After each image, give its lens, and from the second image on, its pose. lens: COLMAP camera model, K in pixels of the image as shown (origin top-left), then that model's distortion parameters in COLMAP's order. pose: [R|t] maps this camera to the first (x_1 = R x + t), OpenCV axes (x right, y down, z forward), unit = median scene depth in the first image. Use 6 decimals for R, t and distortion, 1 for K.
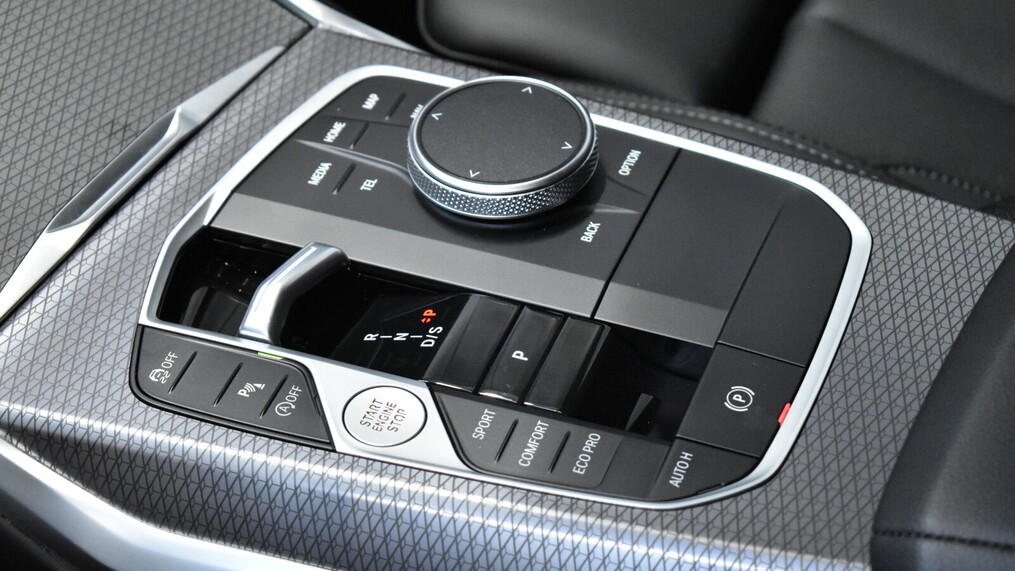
lens RADIAL K [[2449.5, 0, 507.8], [0, 2449.5, 285.4], [0, 0, 1]] dist [-0.078545, 0.000000]
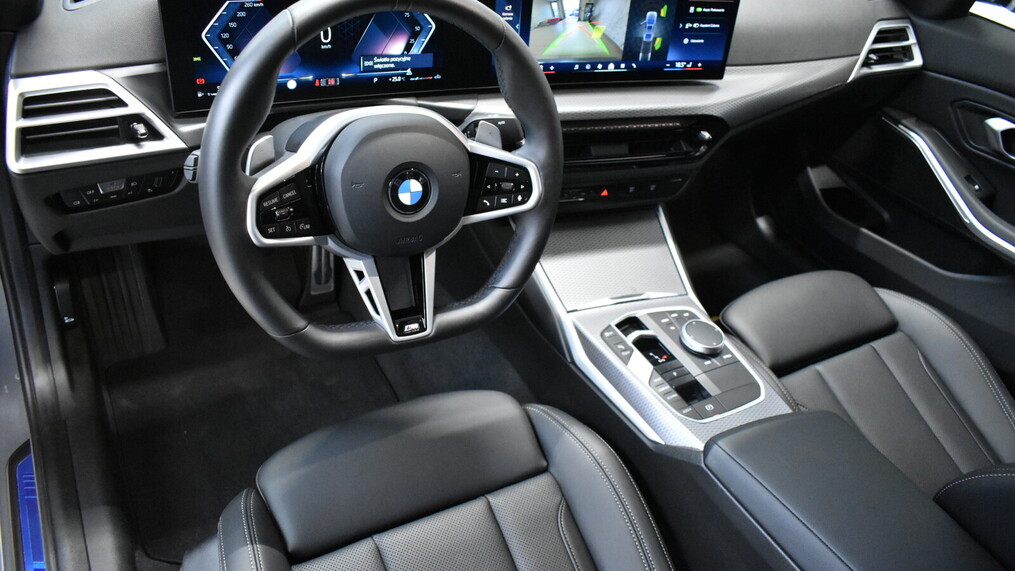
lens RADIAL K [[806.7, 0, 506.7], [0, 806.7, 285.4], [0, 0, 1]] dist [-0.005185, -0.001409]
pose [[0.766503, 0.509344, -0.391205, 0.260794], [-0.547164, 0.836843, 0.017478, 0.035446], [0.336279, 0.200656, 0.920138, -0.496053]]
